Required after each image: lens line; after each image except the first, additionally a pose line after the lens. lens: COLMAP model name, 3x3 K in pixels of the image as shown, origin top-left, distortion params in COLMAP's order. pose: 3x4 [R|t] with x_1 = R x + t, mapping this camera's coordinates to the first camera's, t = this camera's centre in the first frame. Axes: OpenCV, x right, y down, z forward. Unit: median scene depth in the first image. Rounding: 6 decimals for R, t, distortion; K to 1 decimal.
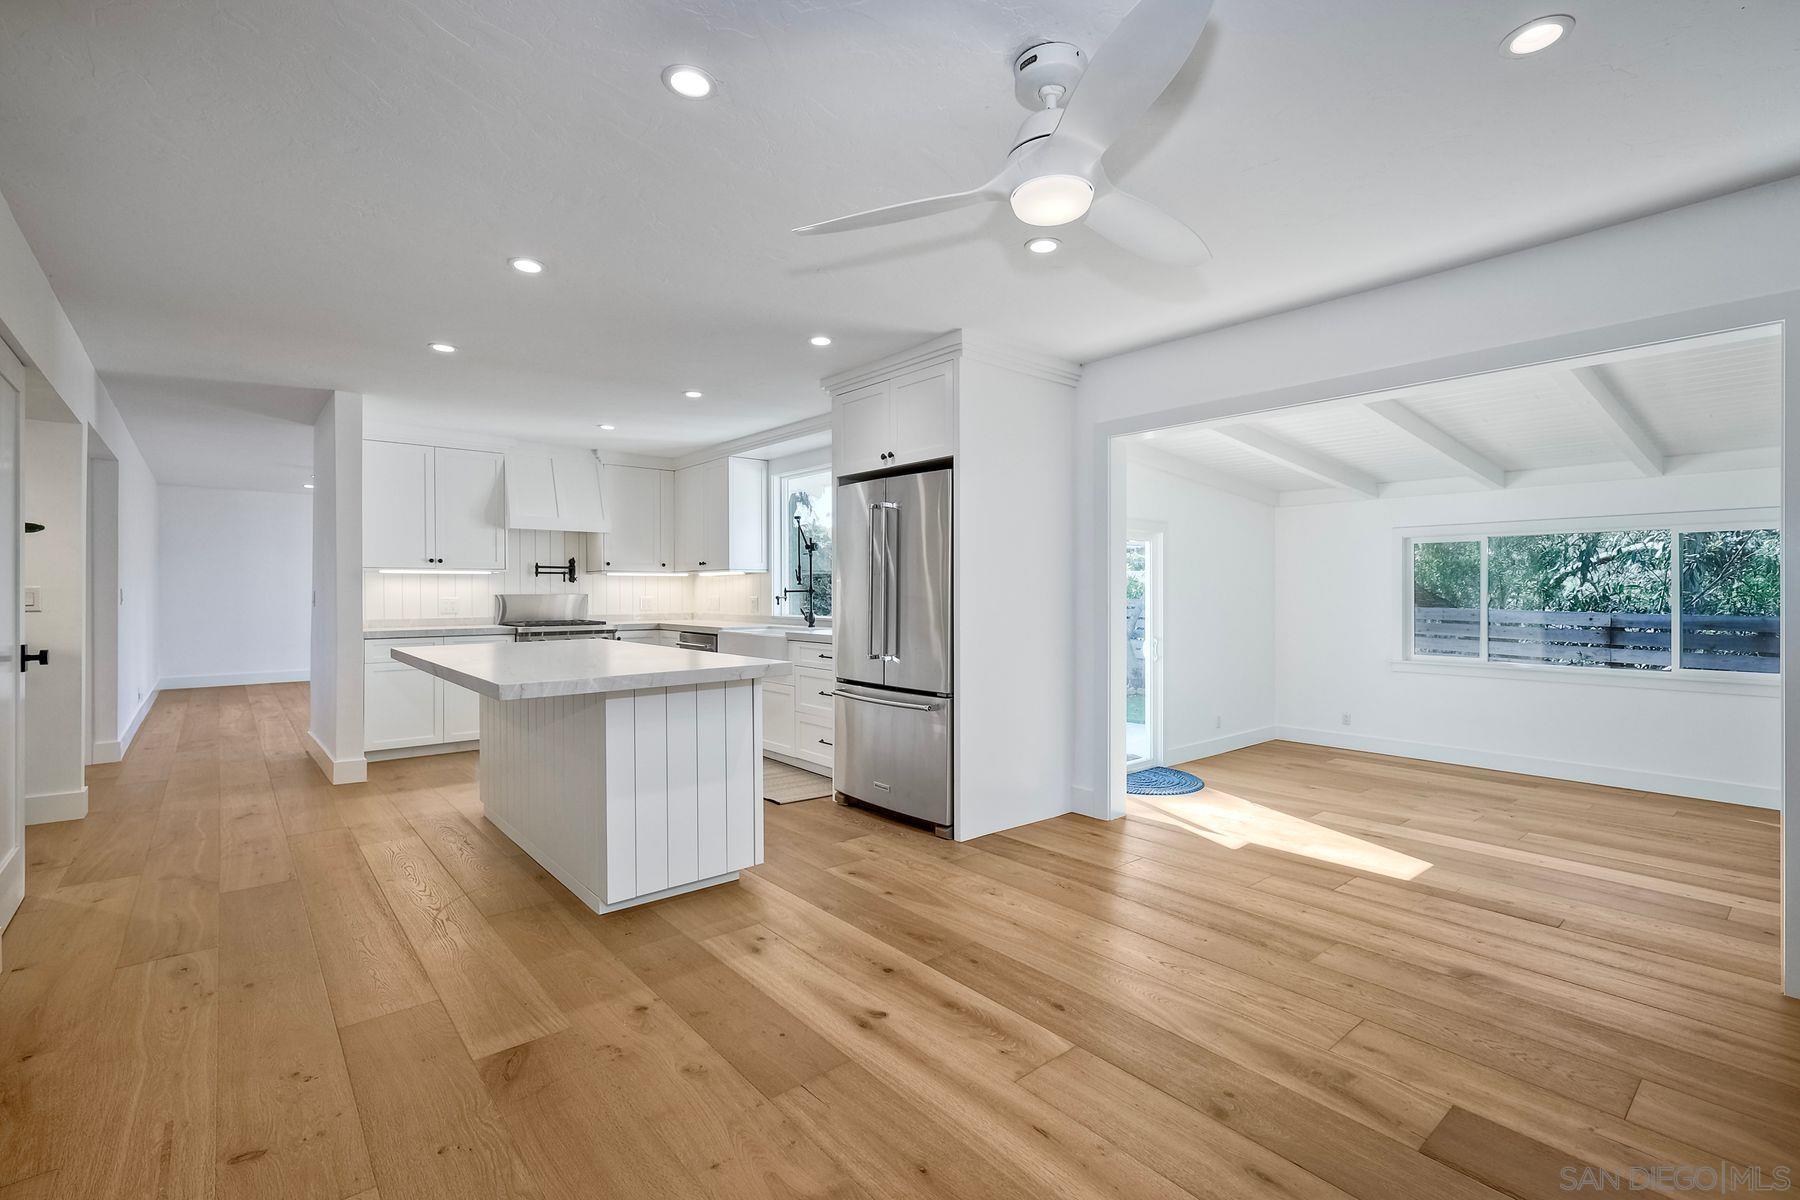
lens RADIAL K [[798.6, 0, 903.0], [0, 798.6, 597.4], [0, 0, 1]] dist [0.006431, -0.000018]
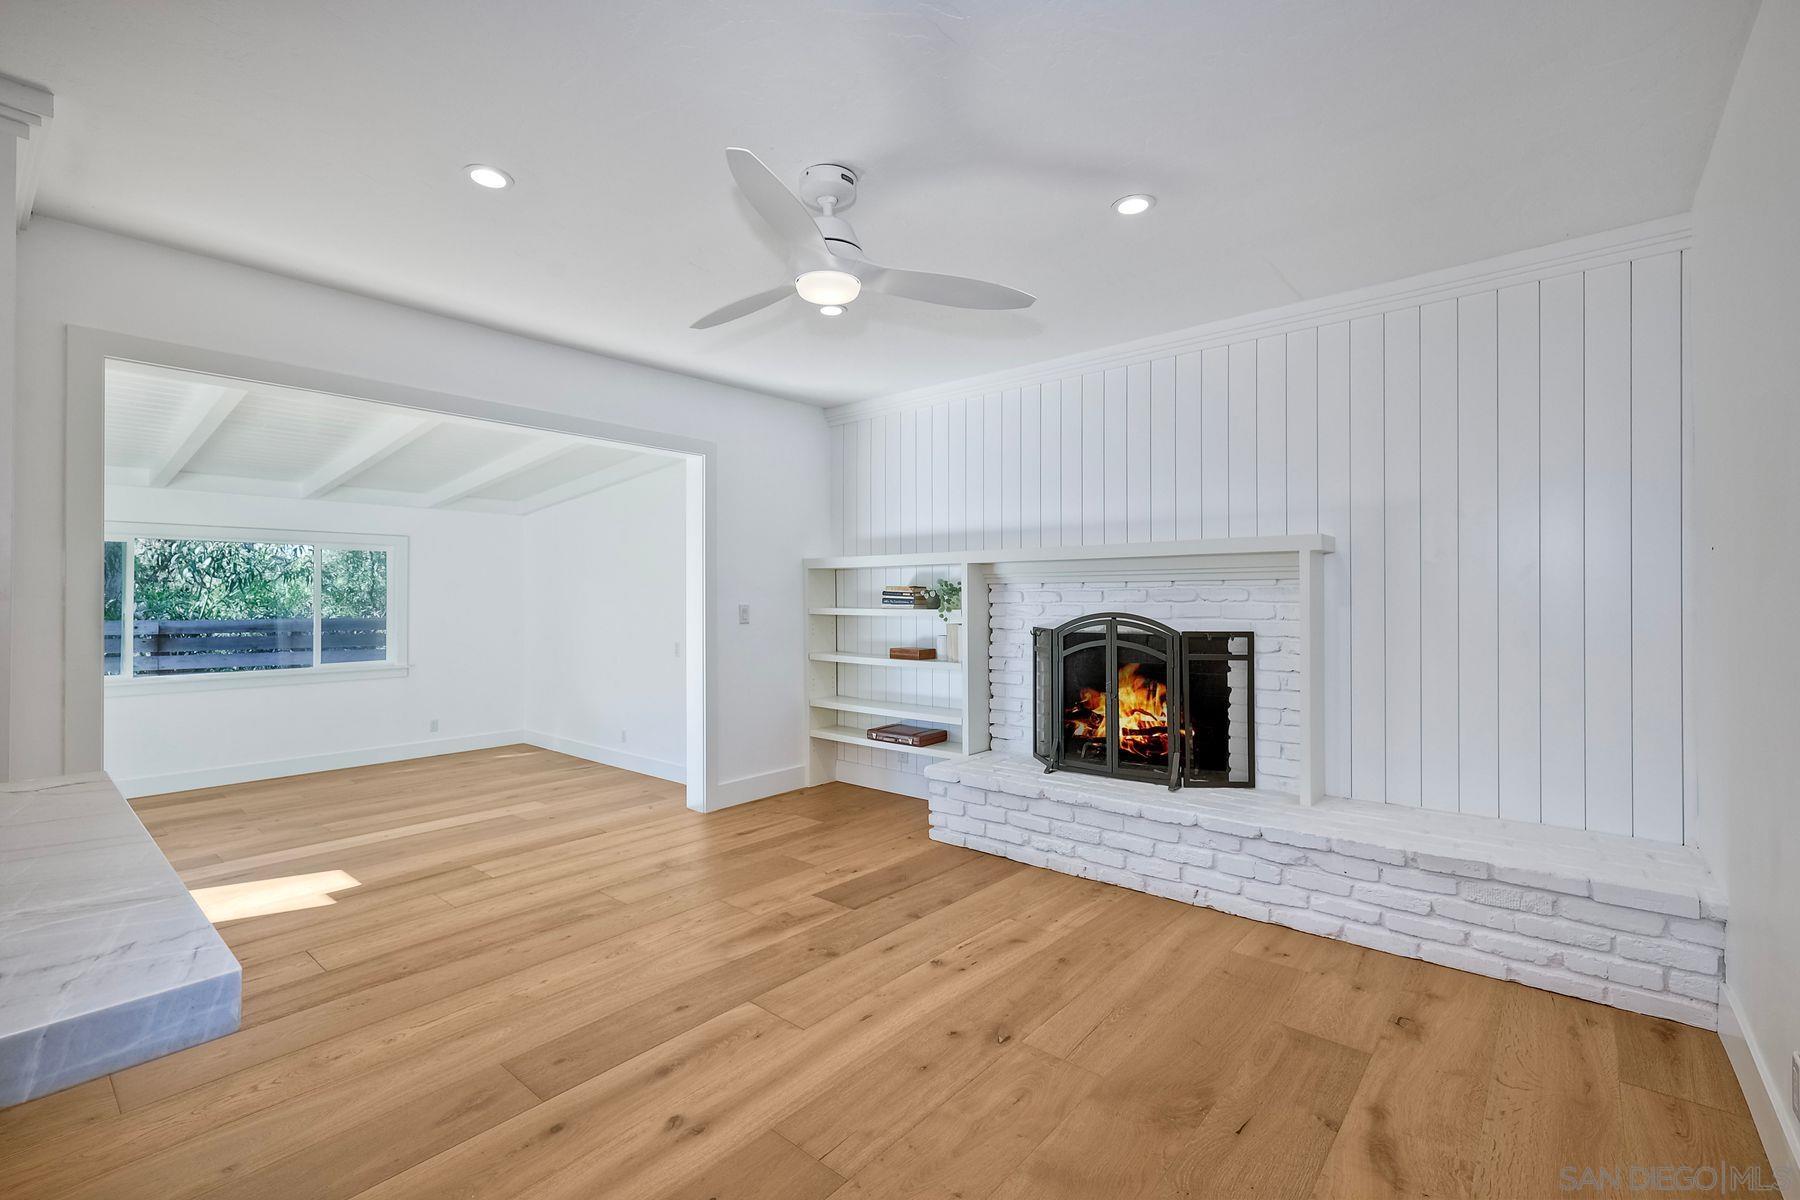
lens RADIAL K [[798.6, 0, 898.7], [0, 798.6, 609.3], [0, 0, 1]] dist [0.006431, -0.000018]
pose [[-0.161620, -0.017736, 0.986694, -0.334206], [0.010525, 0.999751, 0.019695, -0.006022], [-0.986797, 0.013568, -0.161393, 0.347506]]
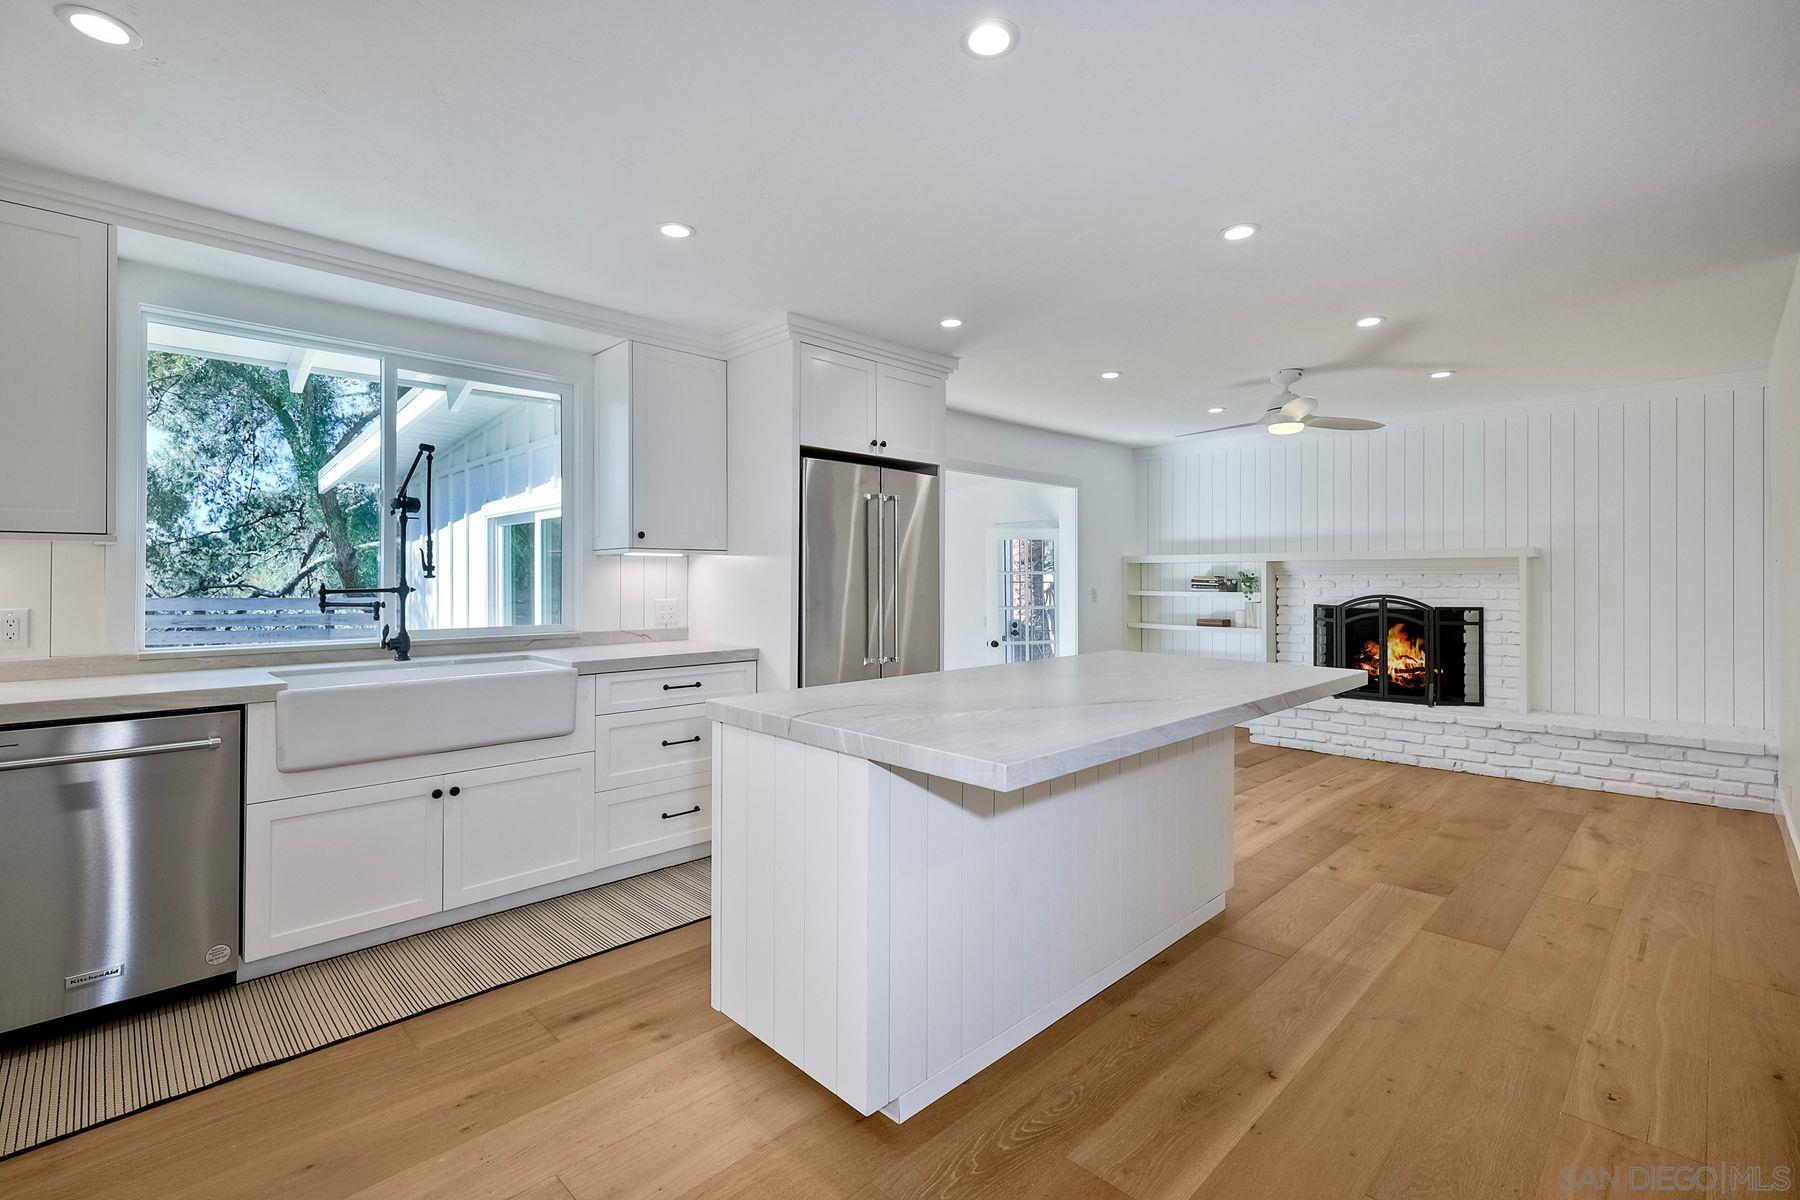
lens RADIAL K [[798.6, 0, 932.4], [0, 798.6, 581.2], [0, 0, 1]] dist [0.006431, -0.000018]
pose [[-0.088737, -0.004843, 0.996043, -0.675136], [0.005920, 0.999968, 0.005390, -0.014805], [-0.996037, 0.006375, -0.088706, 0.722444]]
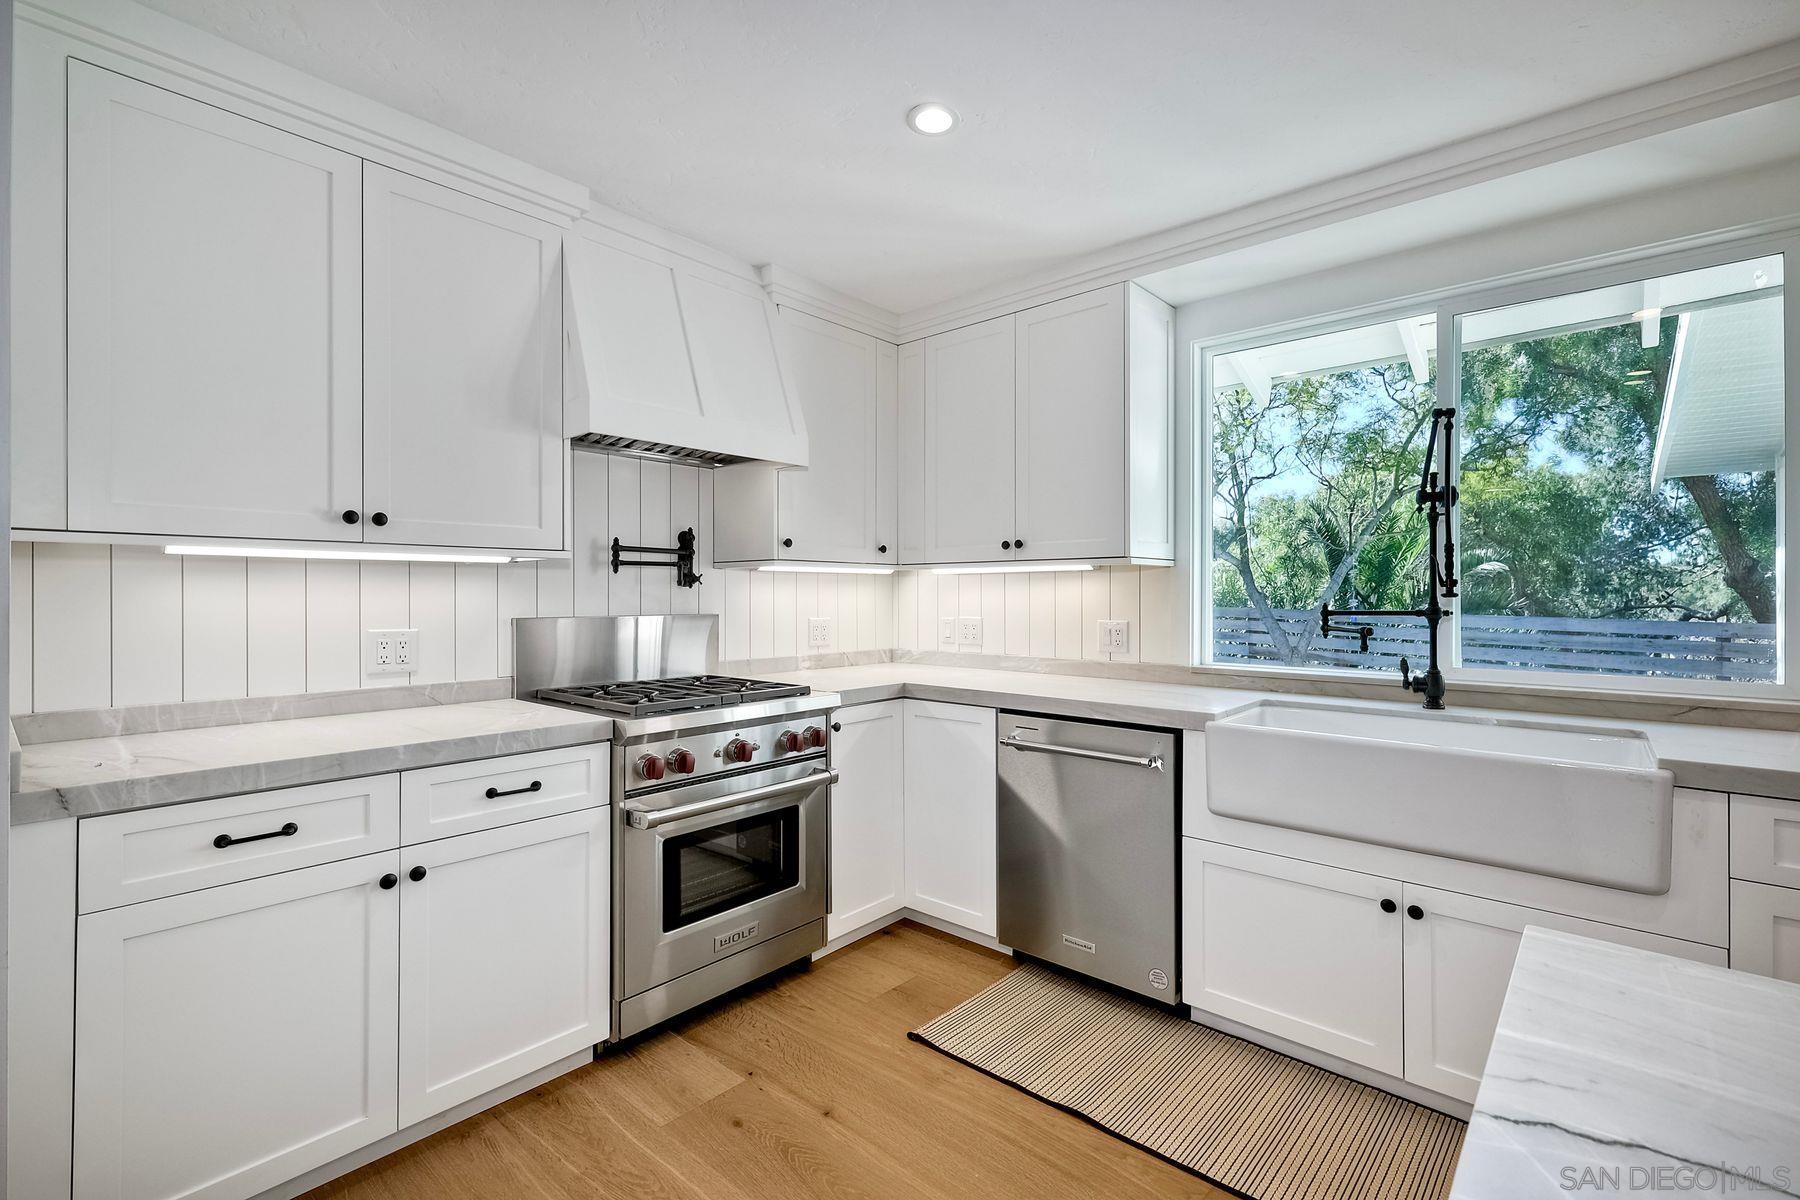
lens RADIAL K [[798.6, 0, 904.3], [0, 798.6, 594.8], [0, 0, 1]] dist [0.006431, -0.000018]
pose [[0.991072, 0.002388, 0.133309, -0.423180], [-0.001434, 0.999973, -0.007252, -0.013928], [-0.133323, 0.006996, 0.991048, 0.672059]]
